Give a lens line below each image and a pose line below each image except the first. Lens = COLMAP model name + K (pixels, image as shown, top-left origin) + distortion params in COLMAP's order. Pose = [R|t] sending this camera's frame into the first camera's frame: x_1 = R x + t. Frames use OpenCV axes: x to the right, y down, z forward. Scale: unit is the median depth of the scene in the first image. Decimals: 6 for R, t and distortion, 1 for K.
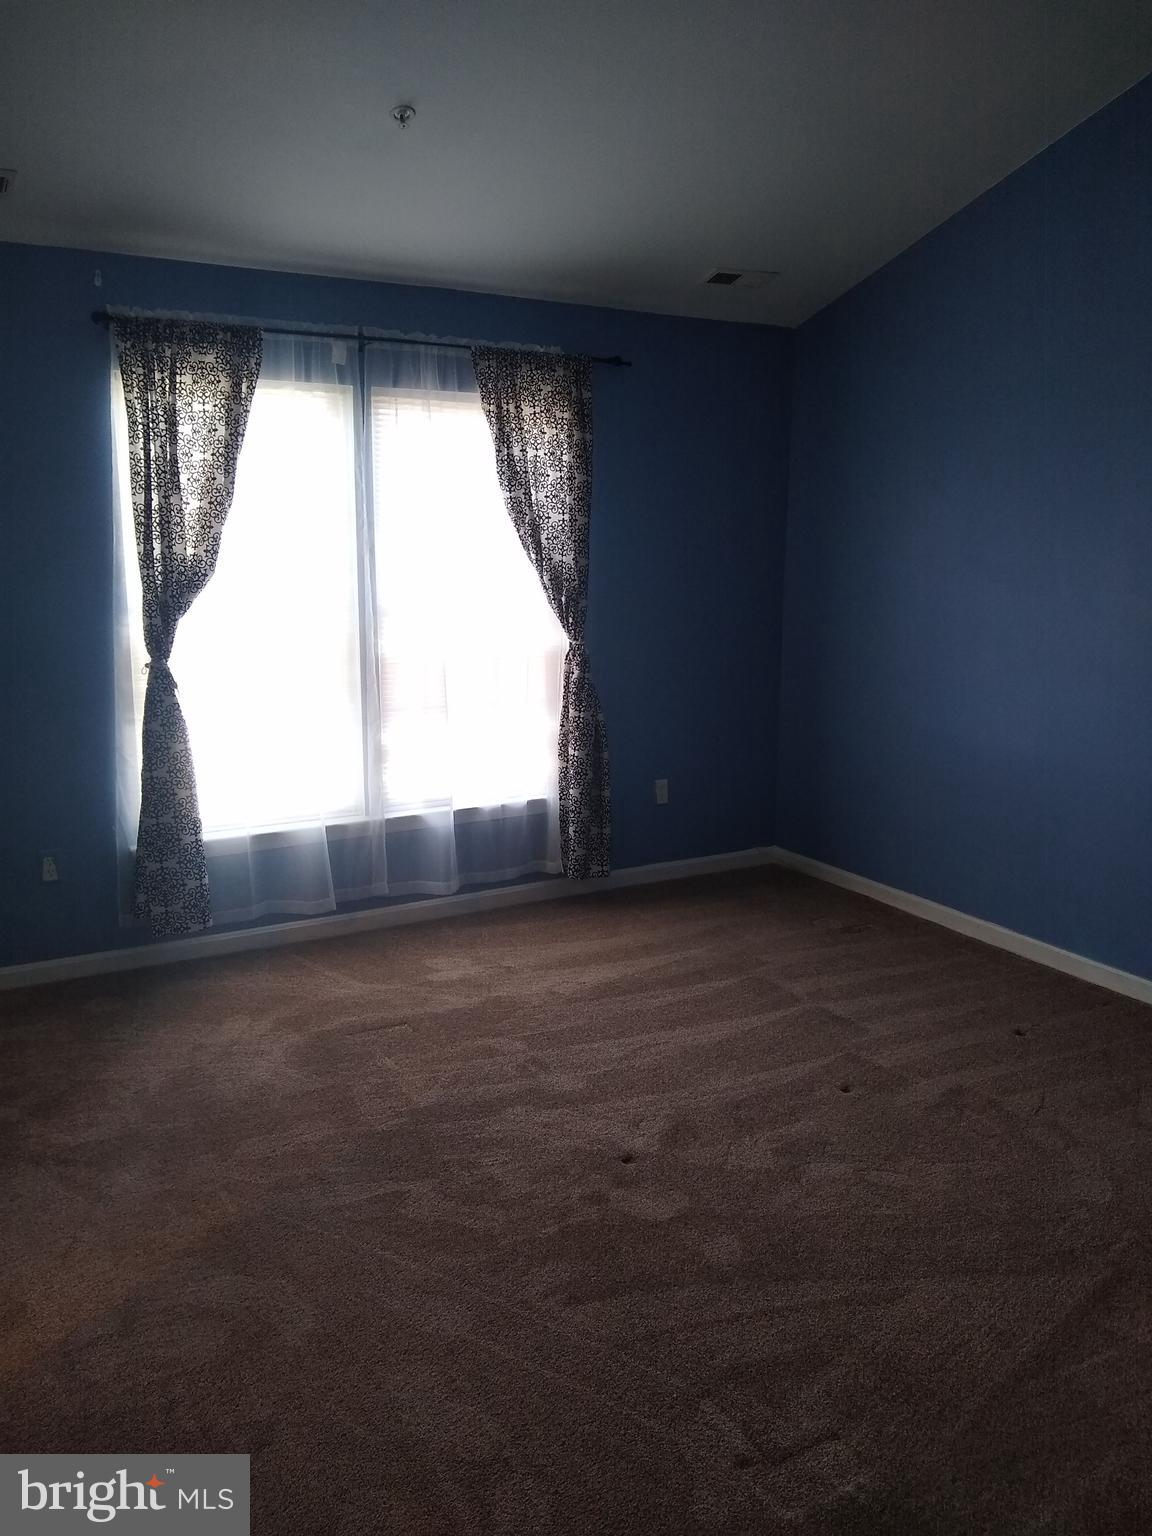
lens RADIAL K [[1226.3, 0, 570.5], [0, 1226.3, 770.9], [0, 0, 1]] dist [-0.003022, 0.015128]
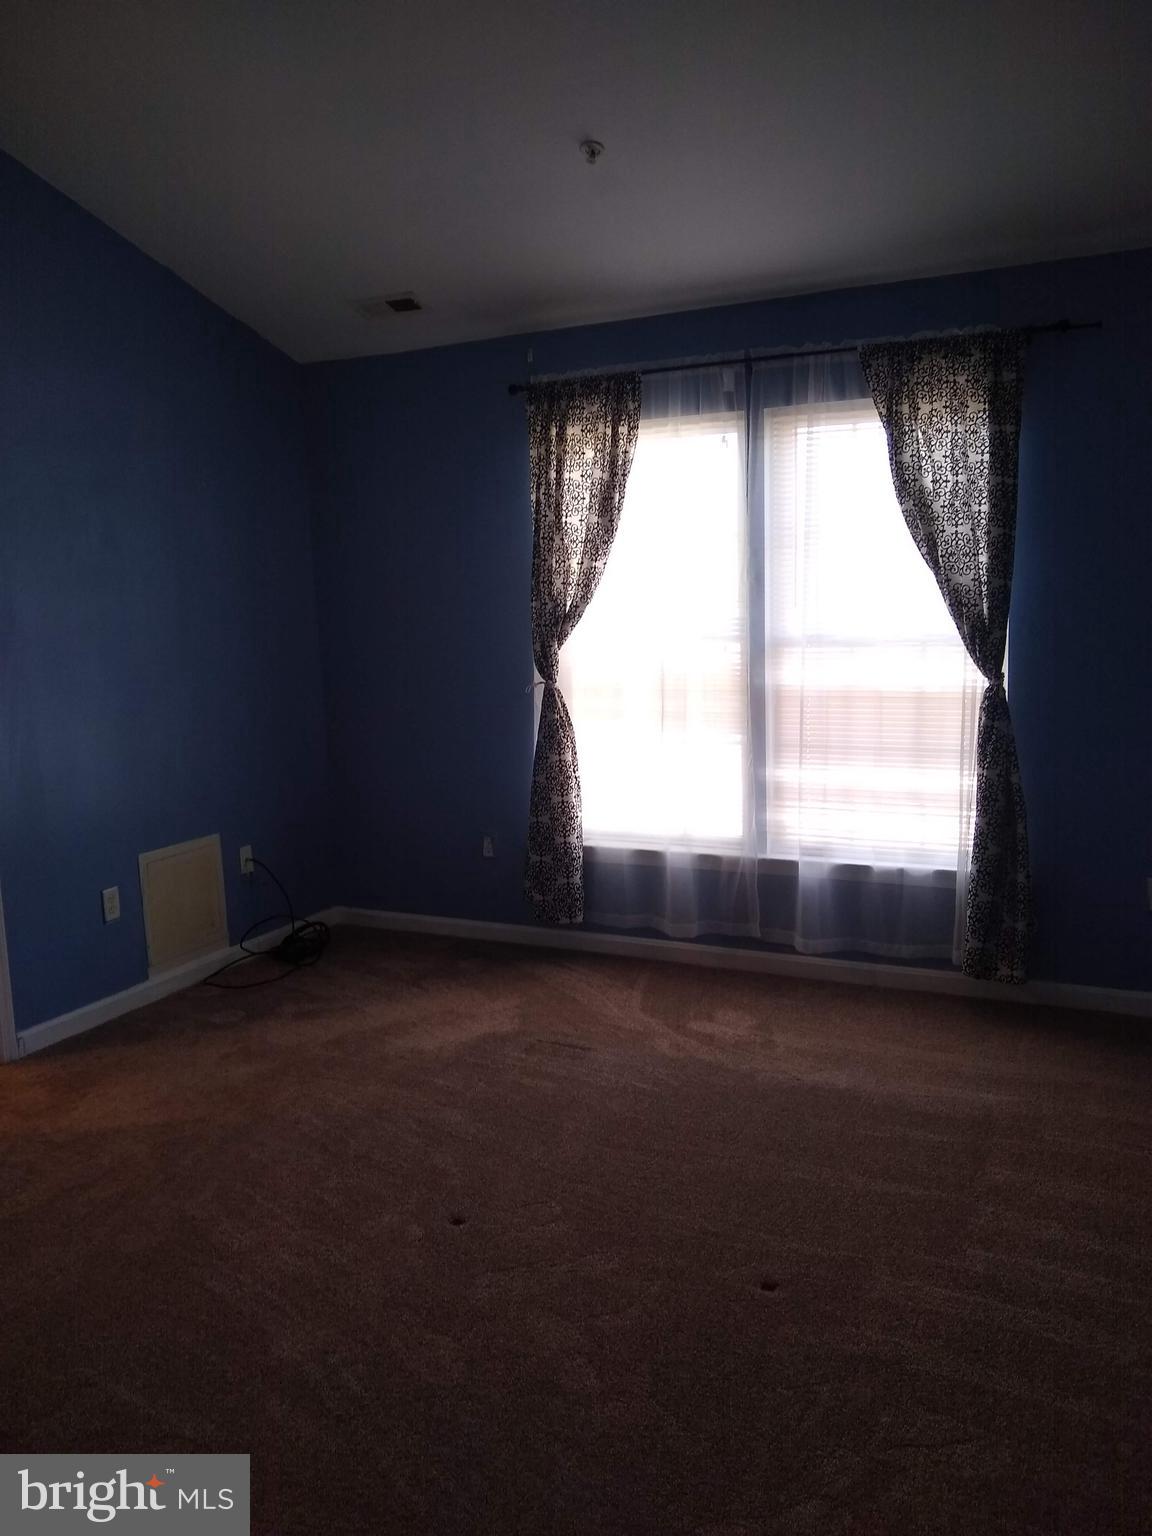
lens RADIAL K [[1226.3, 0, 571.4], [0, 1226.3, 765.6], [0, 0, 1]] dist [-0.003022, 0.015128]
pose [[0.551266, 0.104025, -0.827819, 0.575588], [-0.125881, 0.991209, 0.040729, -0.055119], [0.824779, 0.081754, 0.559514, 0.356442]]
